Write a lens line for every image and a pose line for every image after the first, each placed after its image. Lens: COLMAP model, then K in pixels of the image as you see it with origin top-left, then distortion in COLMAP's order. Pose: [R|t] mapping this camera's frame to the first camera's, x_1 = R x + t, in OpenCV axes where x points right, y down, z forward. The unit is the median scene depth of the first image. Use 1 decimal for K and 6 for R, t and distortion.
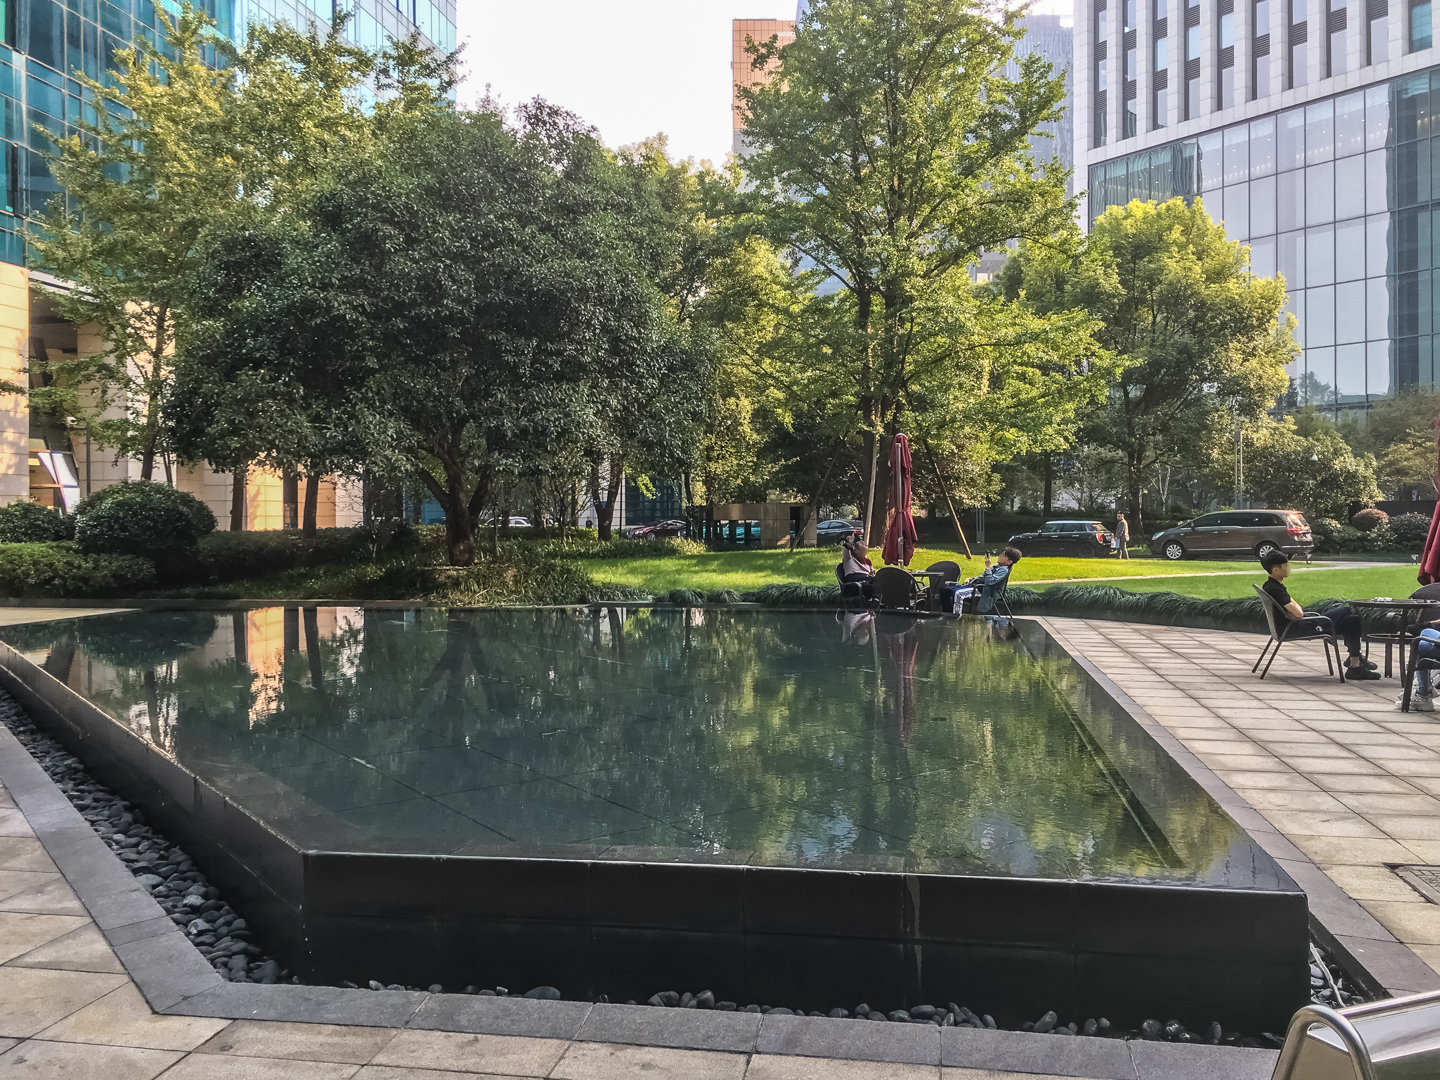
lens RADIAL K [[1237.2, 0, 718.8], [0, 1237.2, 512.4], [0, 0, 1]] dist [0.067538, -0.094845]
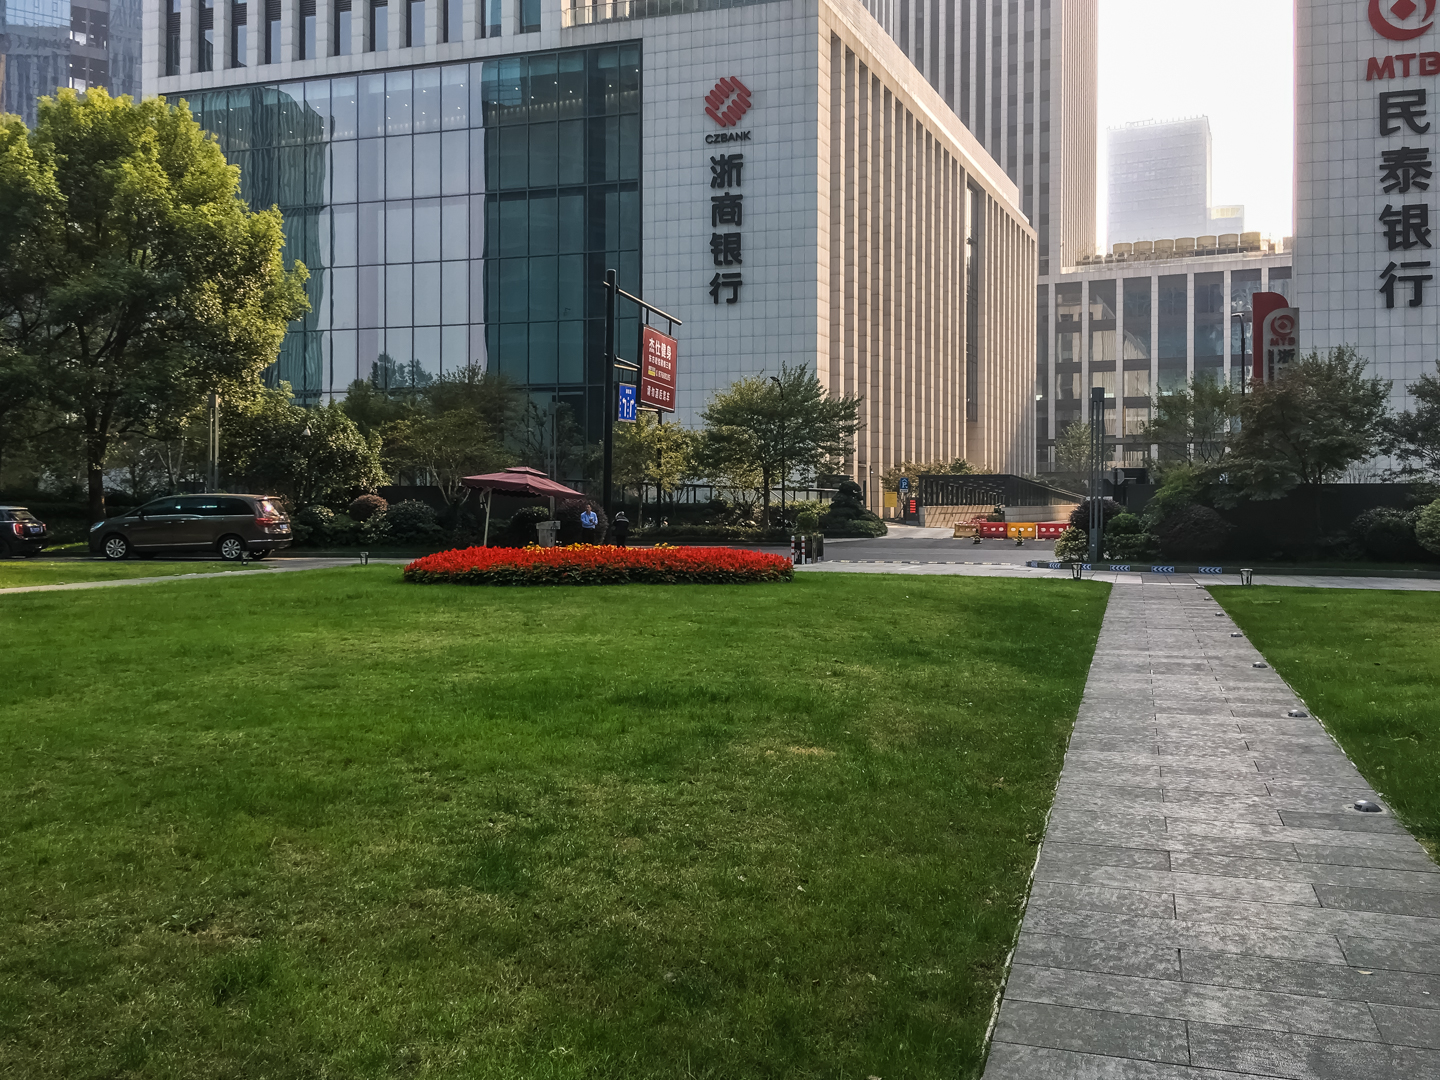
lens RADIAL K [[1237.2, 0, 718.8], [0, 1237.2, 512.4], [0, 0, 1]] dist [0.067538, -0.094845]
pose [[0.794038, 0.004023, 0.607854, 0.175524], [-0.011389, 0.999901, 0.008259, -0.000472], [-0.607761, -0.013481, 0.794006, 0.162637]]
